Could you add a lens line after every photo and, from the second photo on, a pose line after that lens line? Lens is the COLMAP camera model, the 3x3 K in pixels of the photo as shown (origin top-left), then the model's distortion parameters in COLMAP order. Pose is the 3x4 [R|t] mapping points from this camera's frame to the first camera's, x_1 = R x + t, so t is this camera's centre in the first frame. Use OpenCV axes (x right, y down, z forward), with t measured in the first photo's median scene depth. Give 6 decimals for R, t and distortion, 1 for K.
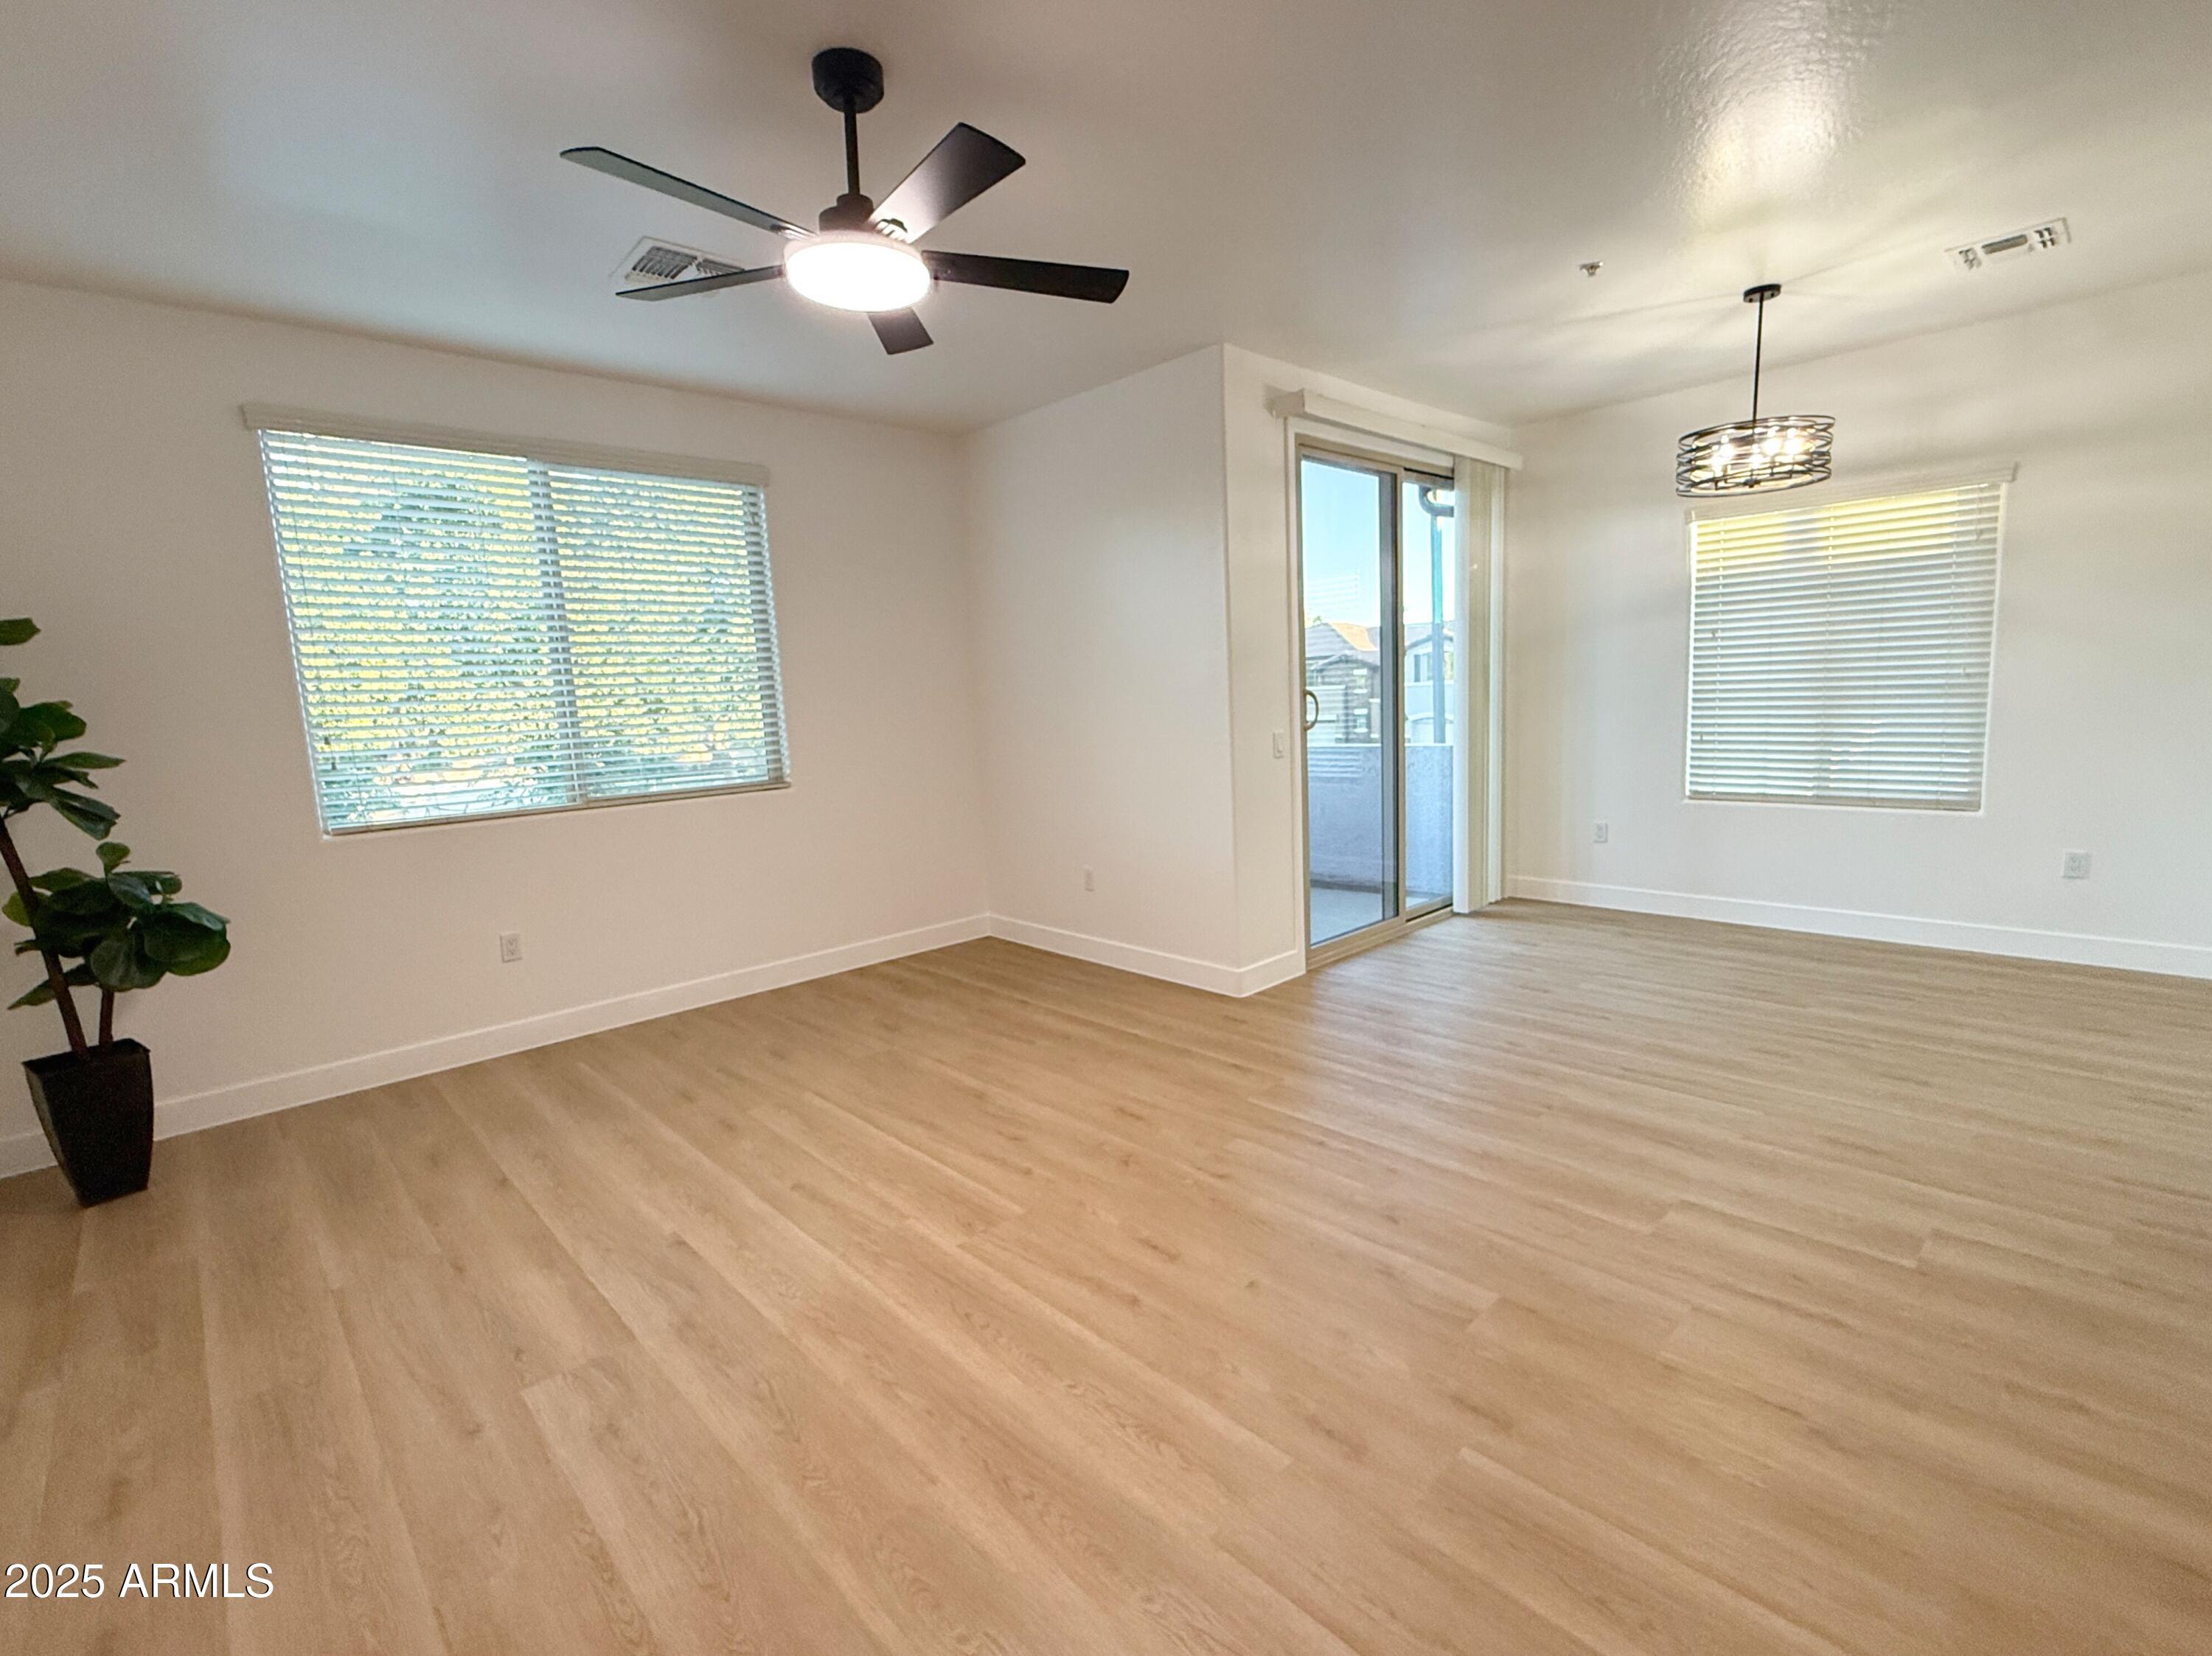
lens RADIAL K [[996.4, 0, 1119.2], [0, 996.4, 814.8], [0, 0, 1]] dist [0.001603, 0.000076]
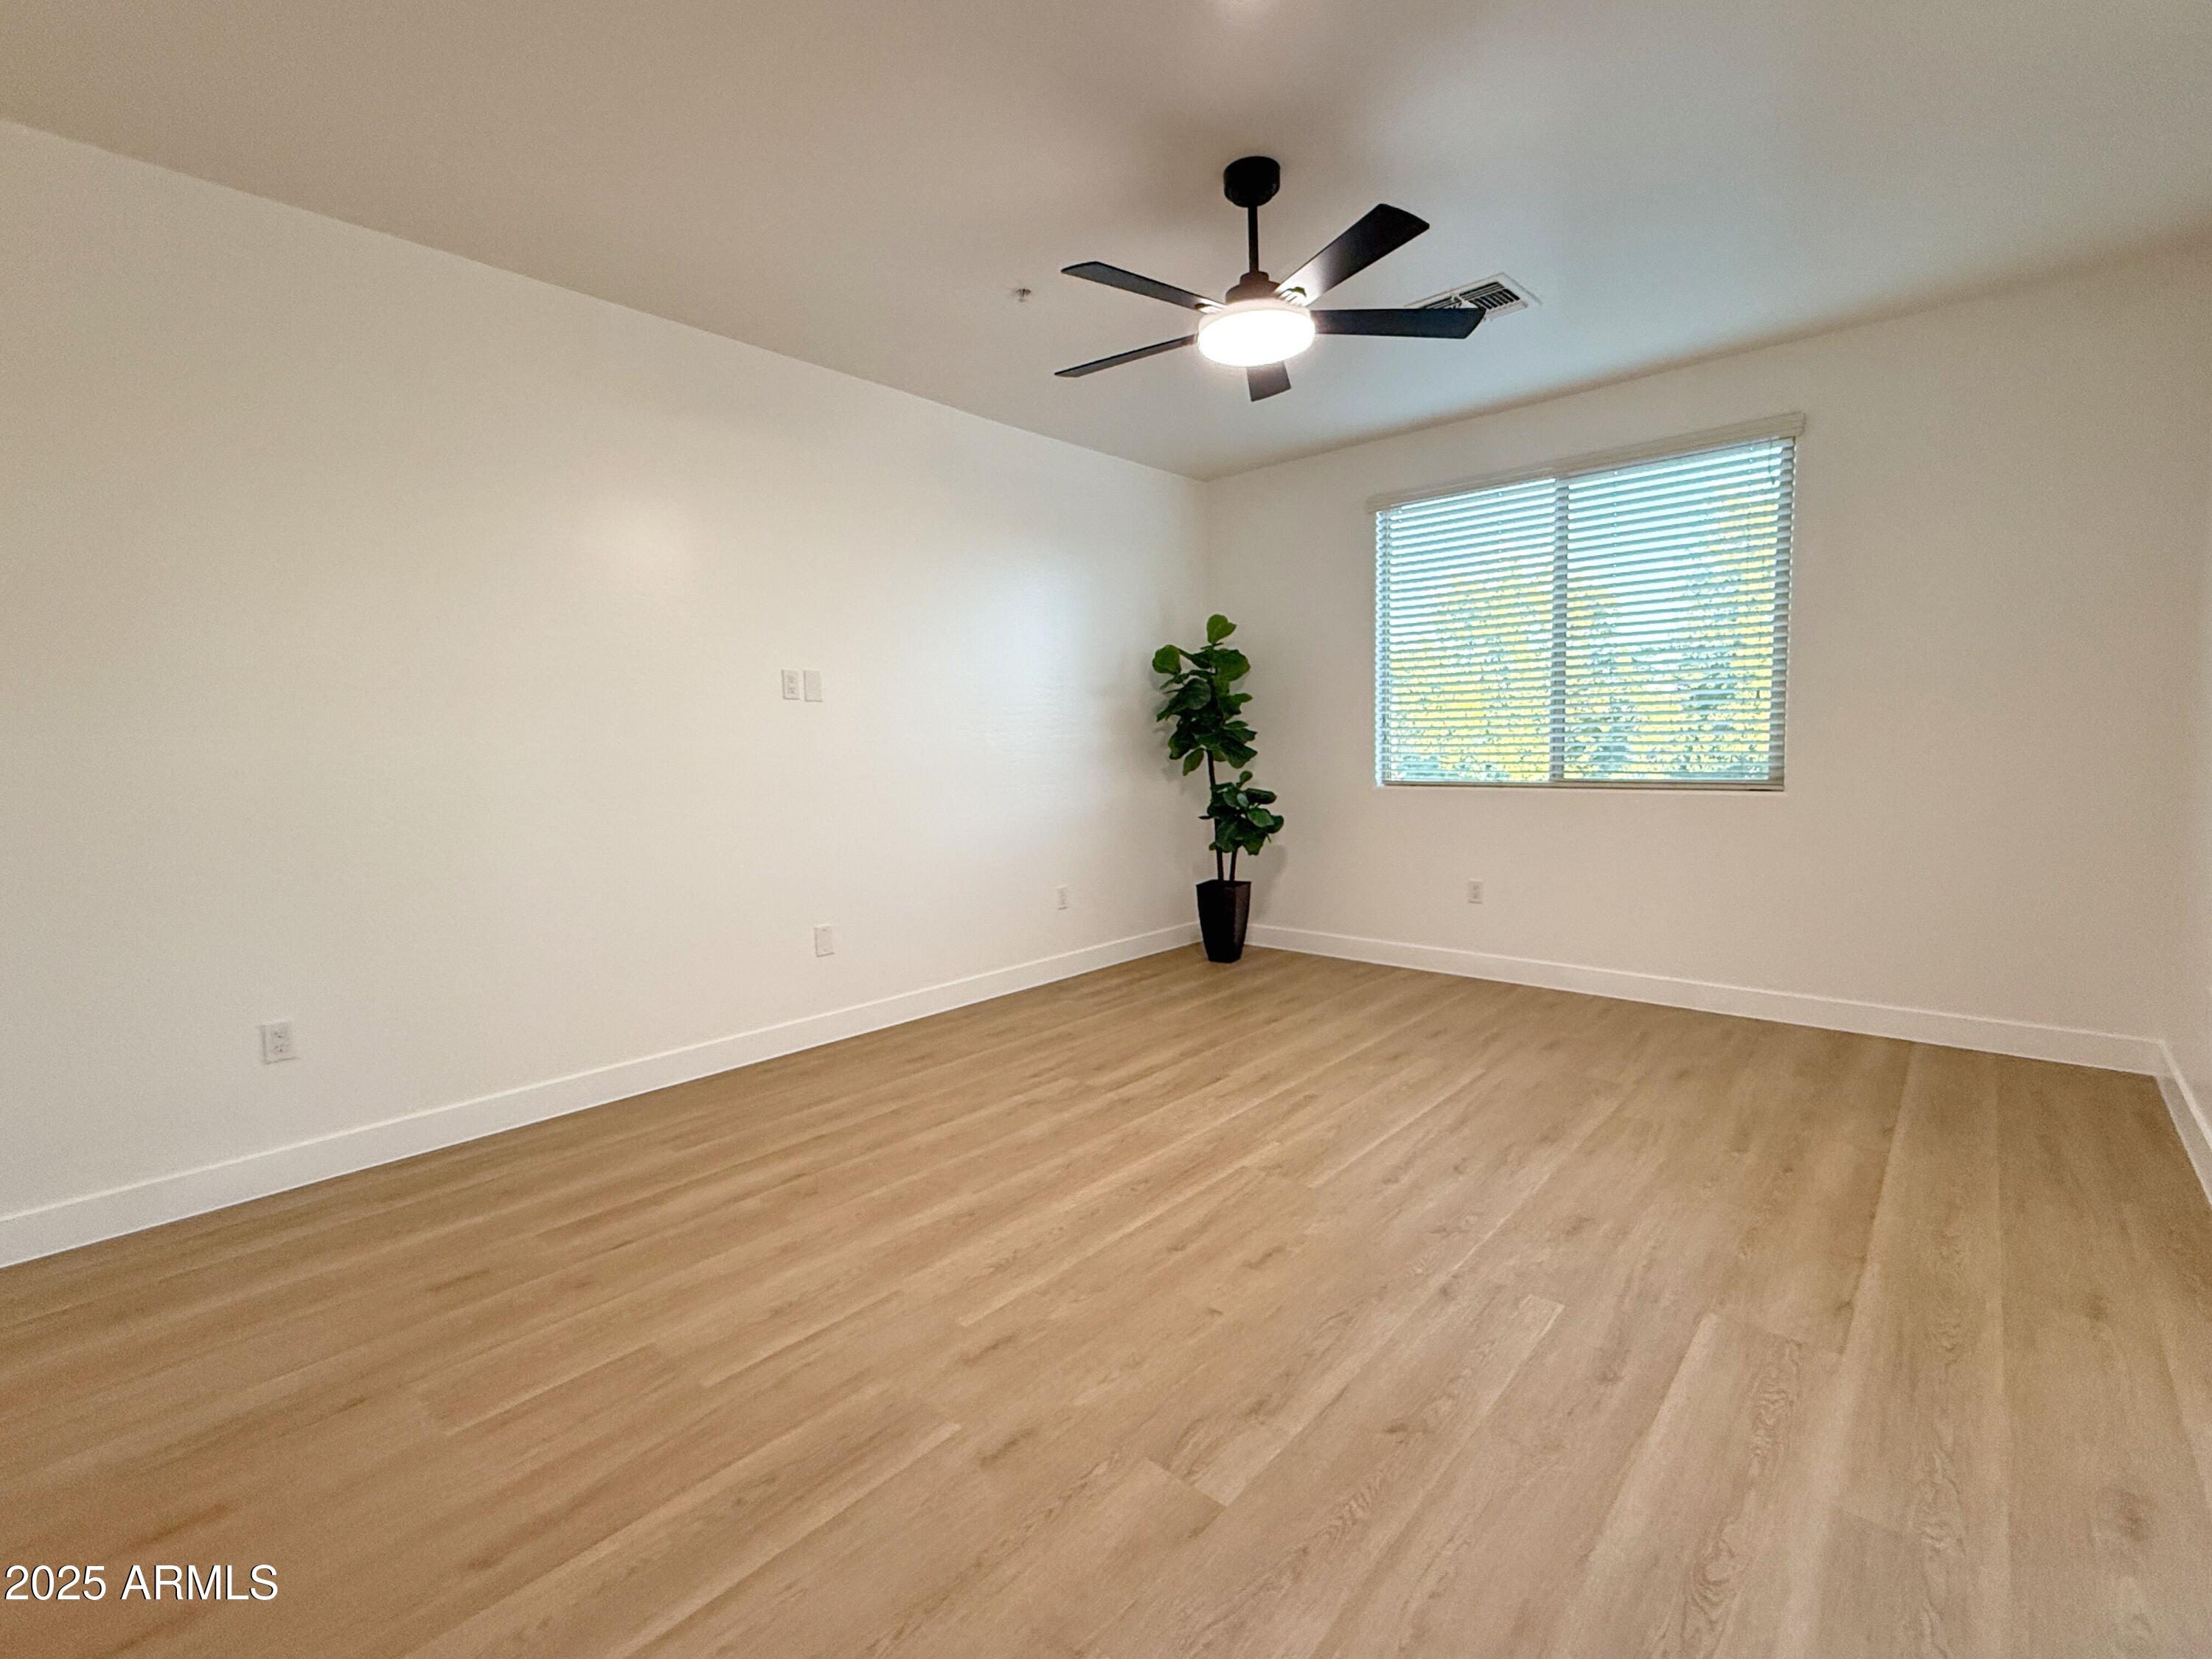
lens RADIAL K [[993.8, 0, 1109.8], [0, 993.8, 834.1], [0, 0, 1]] dist [-0.002217, -0.000374]
pose [[0.080663, 0.134693, -0.987599, 0.596311], [-0.110986, 0.985879, 0.125394, -0.044402], [0.990543, 0.099495, 0.094473, 0.468920]]
